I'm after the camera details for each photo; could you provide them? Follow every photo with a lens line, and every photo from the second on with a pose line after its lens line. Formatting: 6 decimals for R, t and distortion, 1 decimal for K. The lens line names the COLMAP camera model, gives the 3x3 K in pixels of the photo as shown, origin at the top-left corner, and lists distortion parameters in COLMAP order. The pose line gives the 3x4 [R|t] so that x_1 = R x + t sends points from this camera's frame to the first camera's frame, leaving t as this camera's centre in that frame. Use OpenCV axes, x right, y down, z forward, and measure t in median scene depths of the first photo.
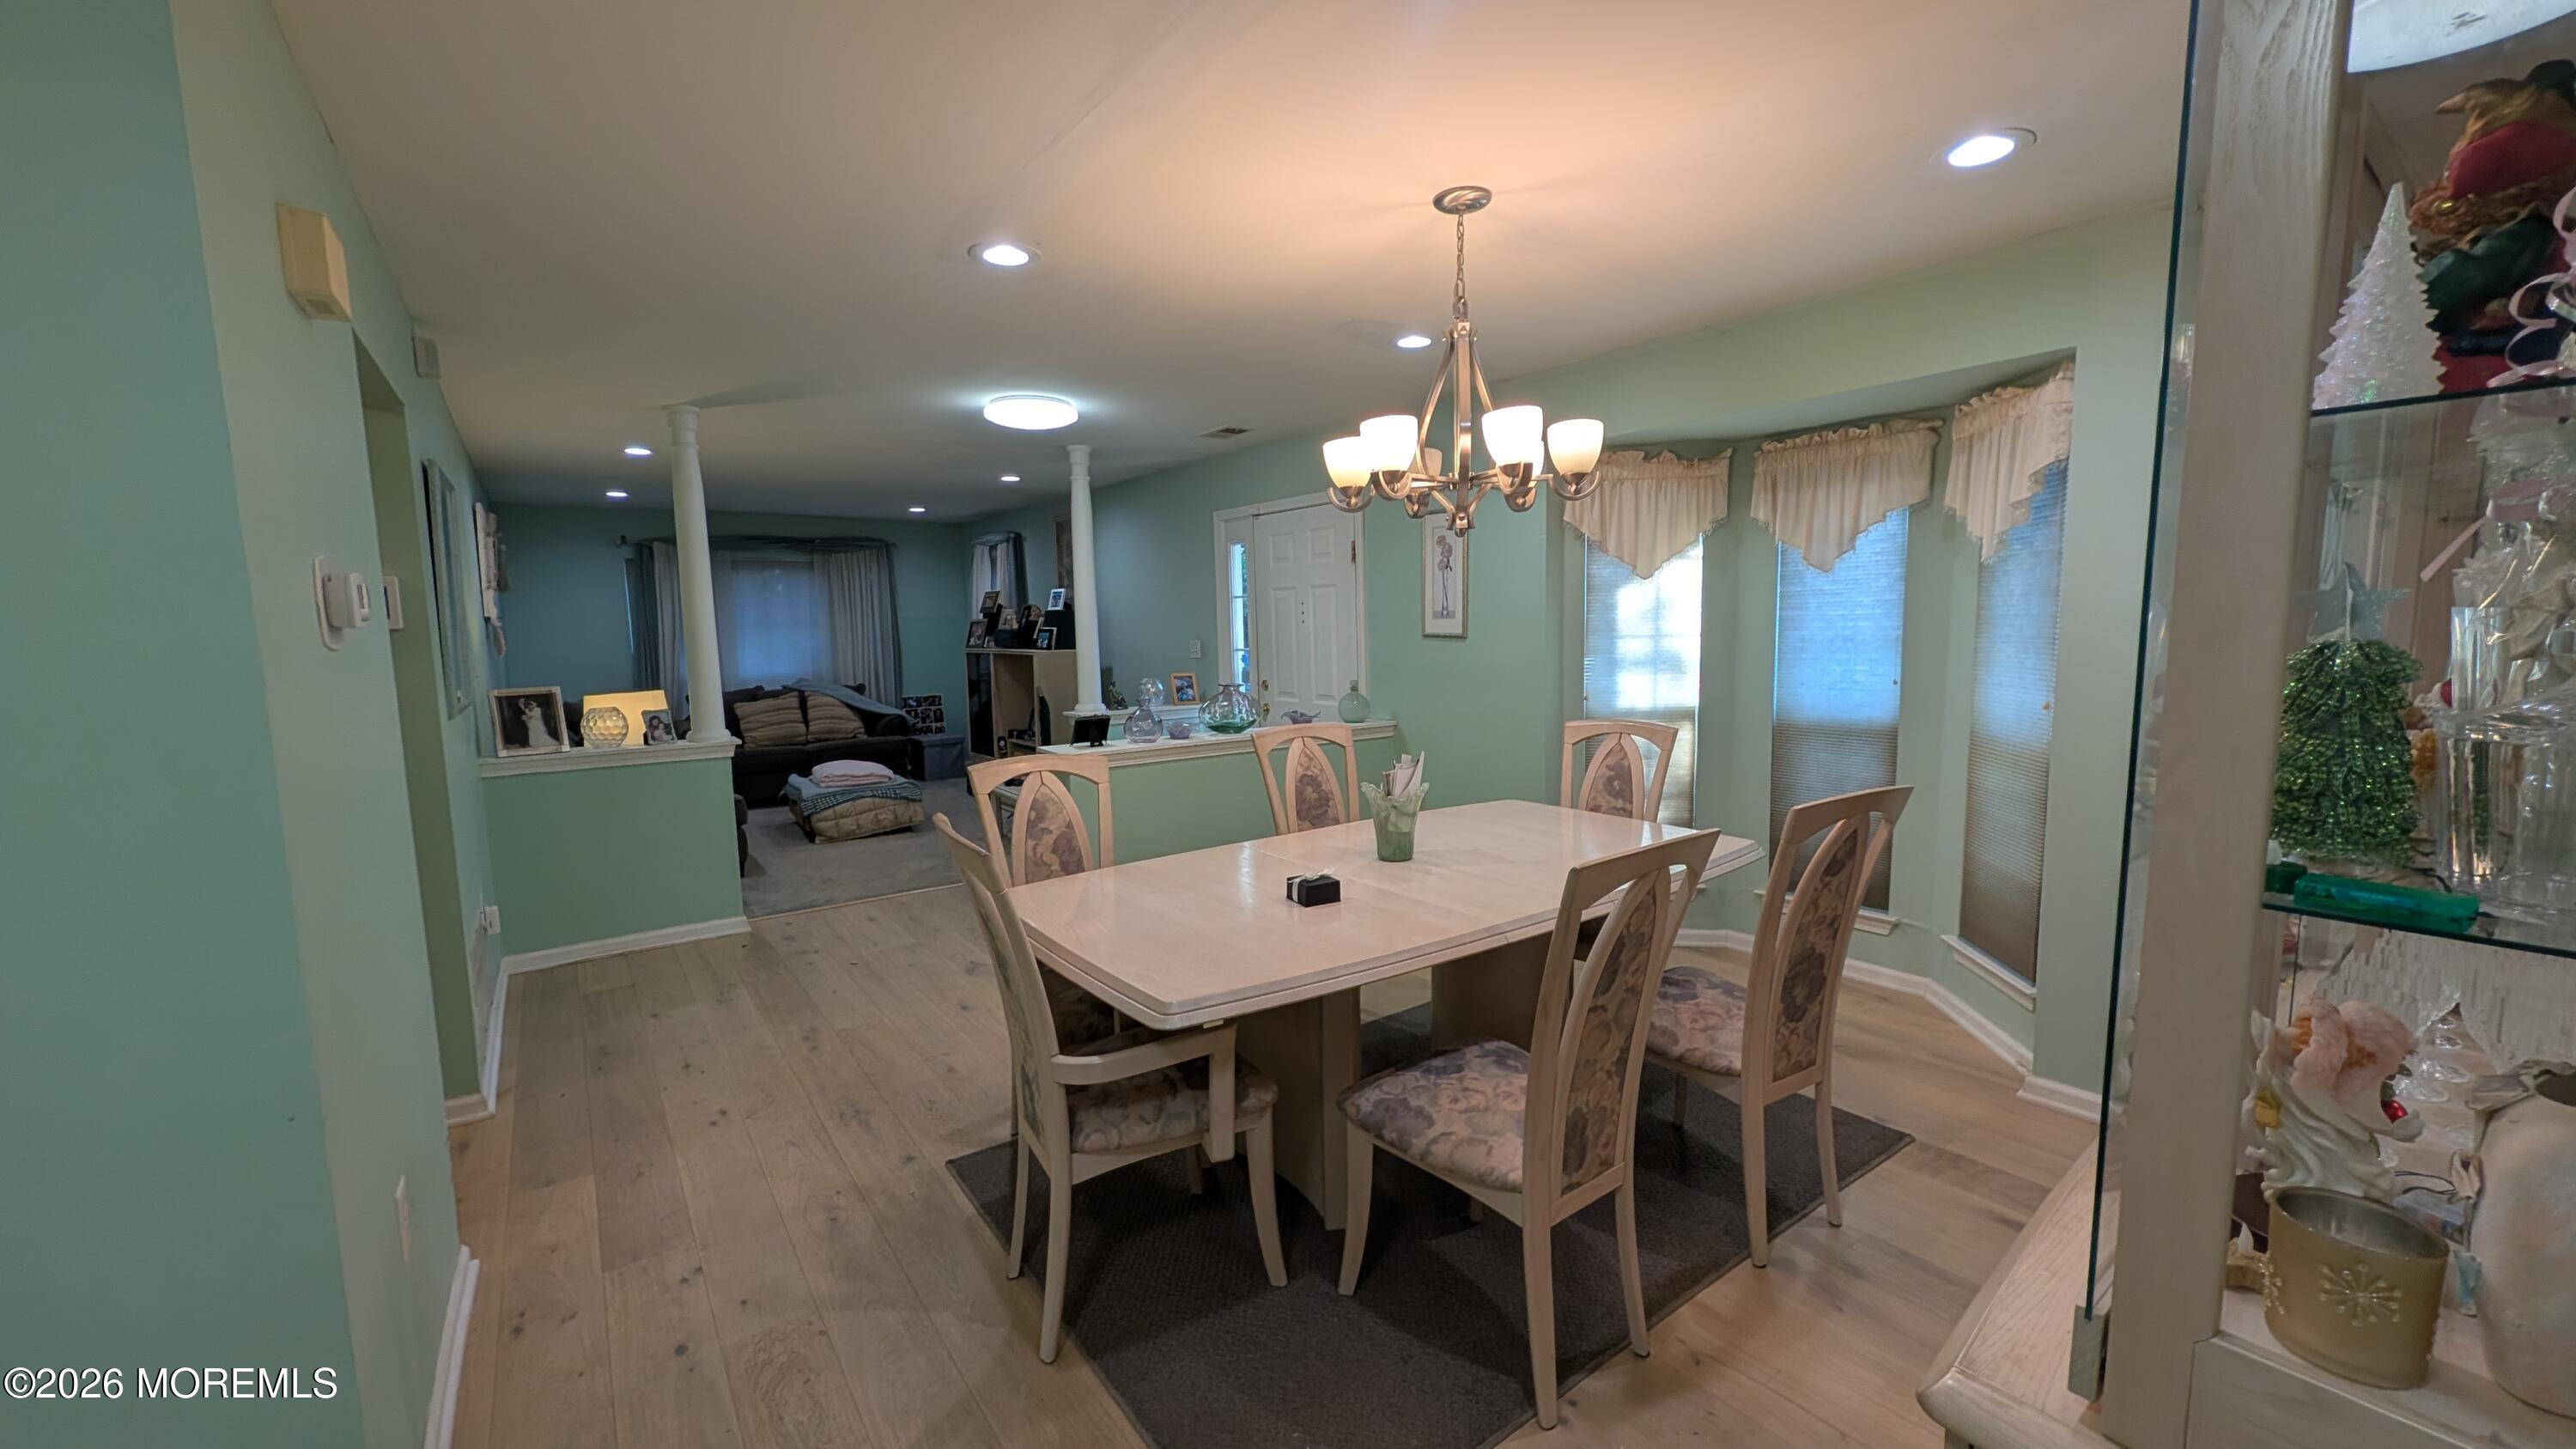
lens RADIAL K [[975.9, 0, 1293.1], [0, 975.9, 733.6], [0, 0, 1]] dist [-0.001249, -0.000299]
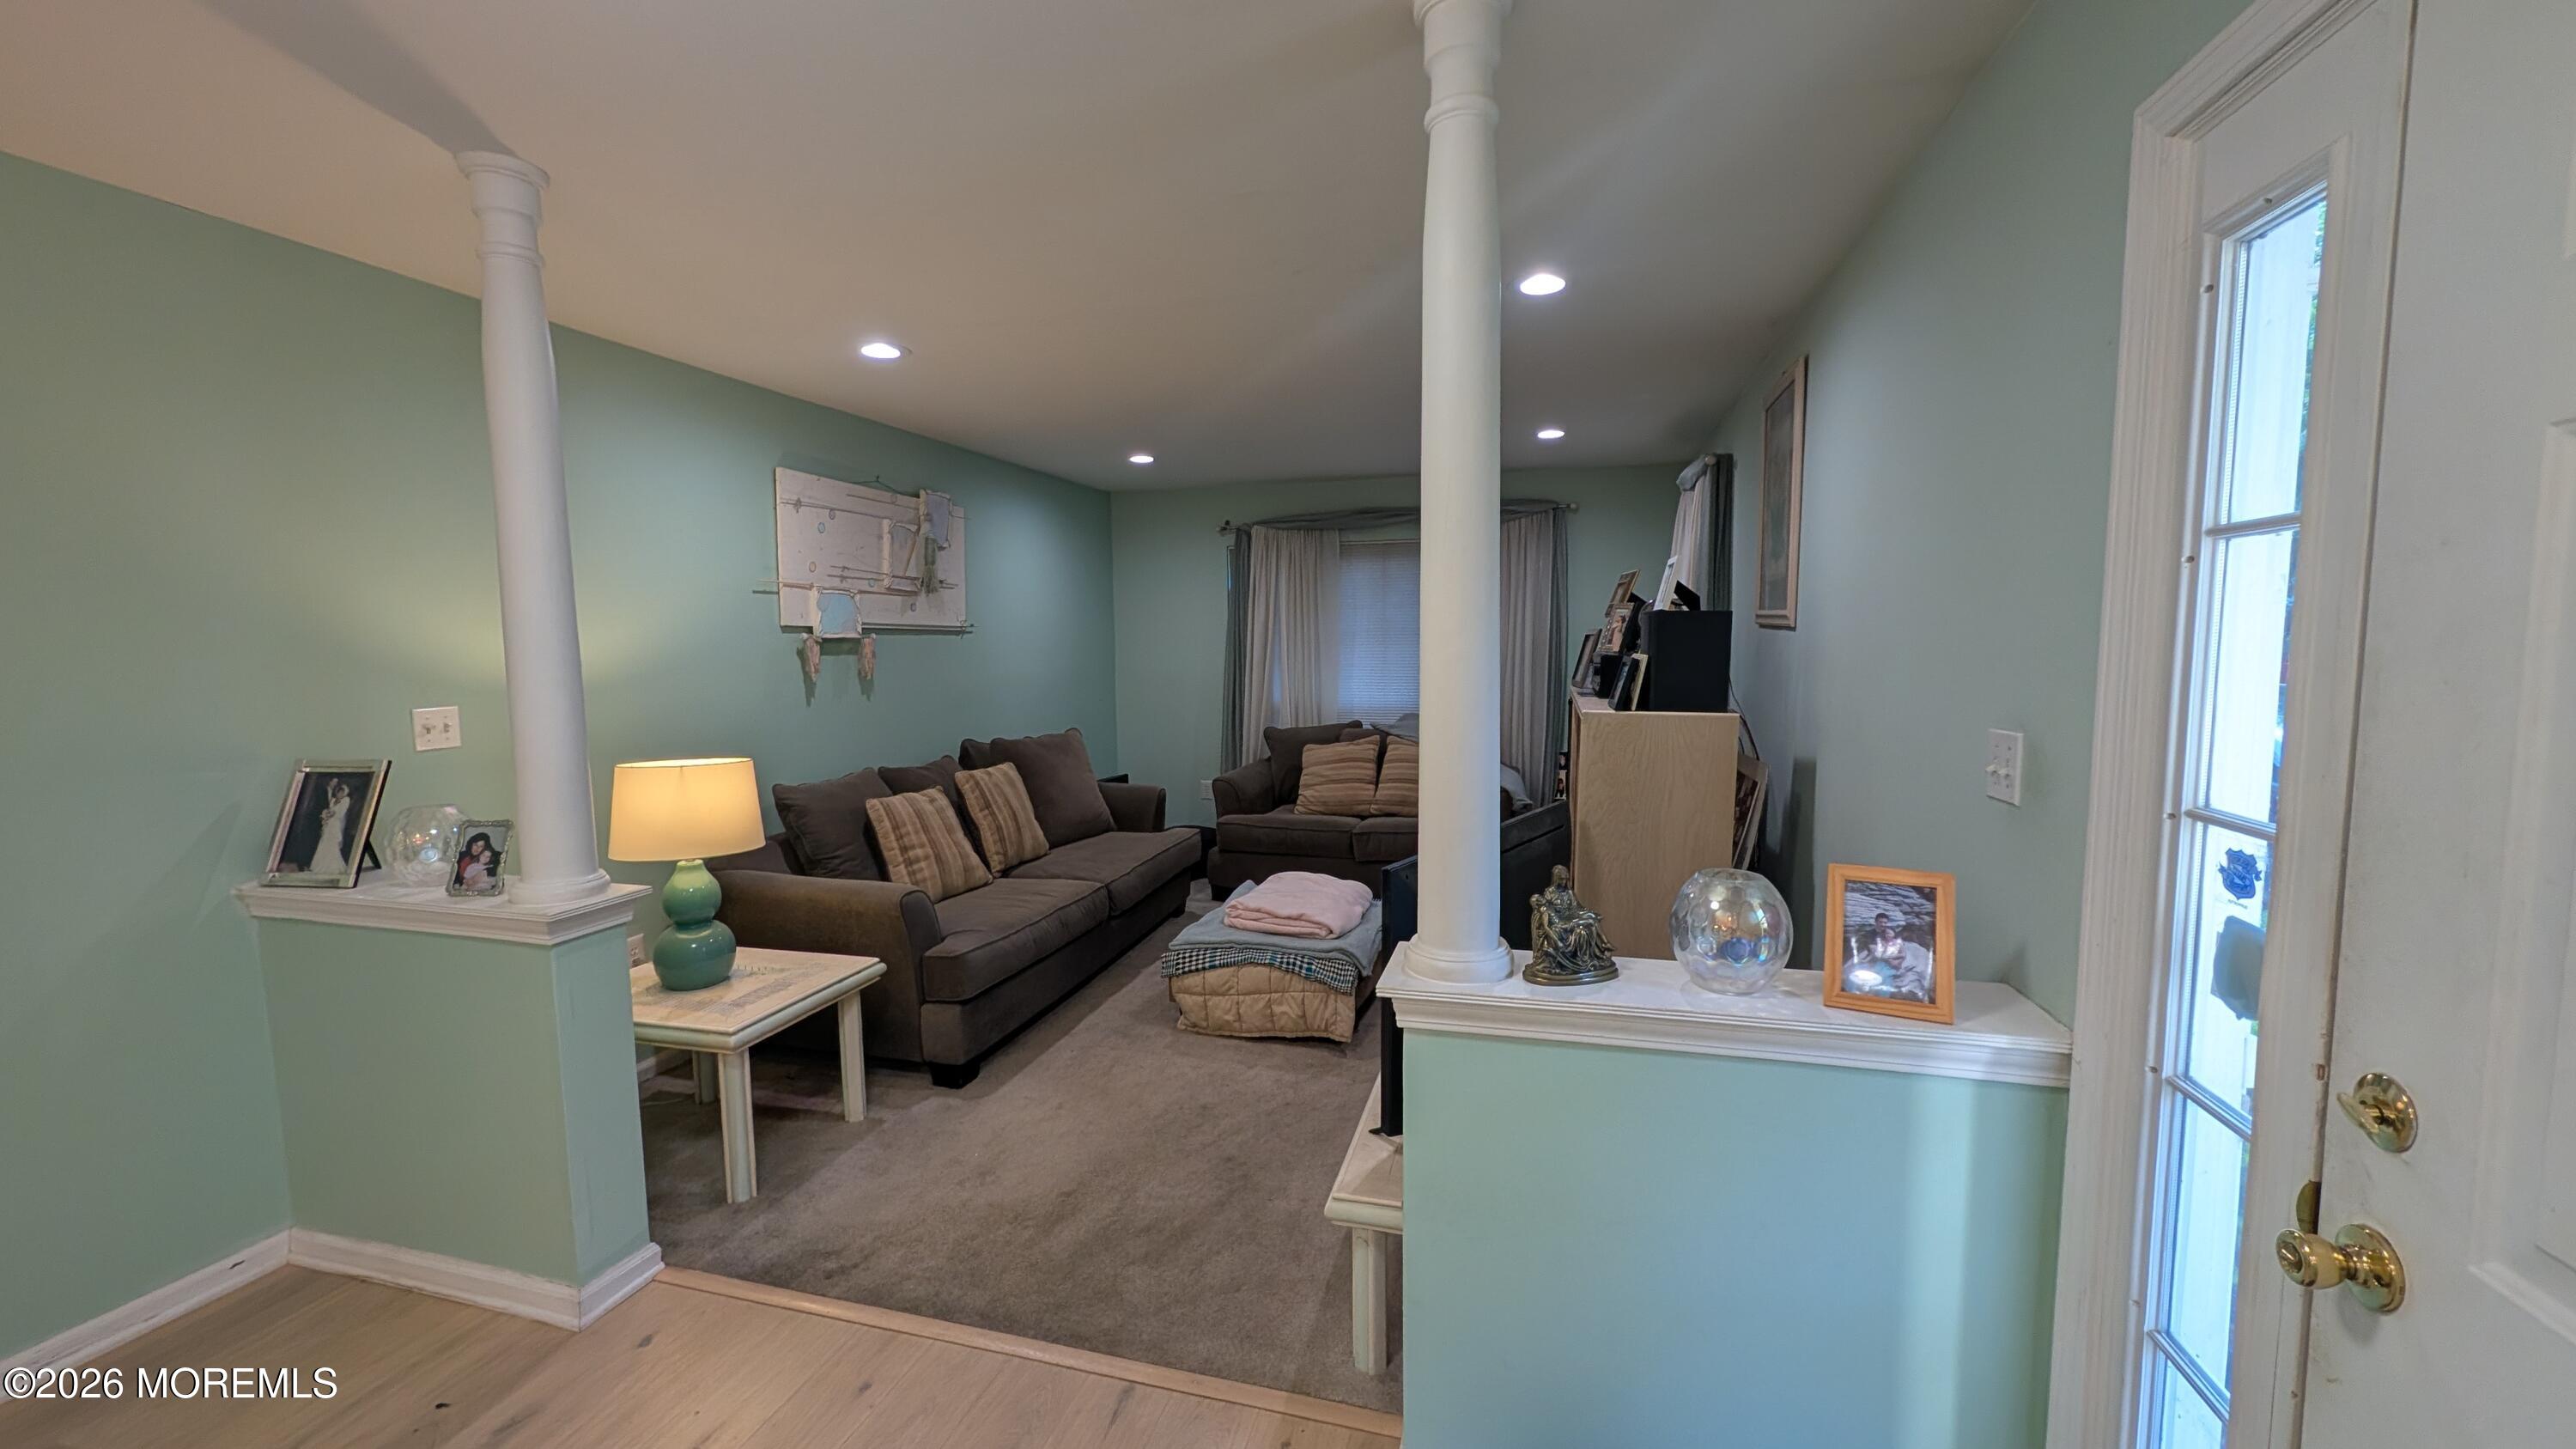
lens RADIAL K [[986.4, 0, 1285.7], [0, 986.4, 736.1], [0, 0, 1]] dist [-0.000094, -0.000051]
pose [[0.607806, 0.090873, -0.788869, -0.016917], [-0.089885, 0.994919, 0.045355, -0.092731], [0.788982, 0.043340, 0.612886, 0.737736]]
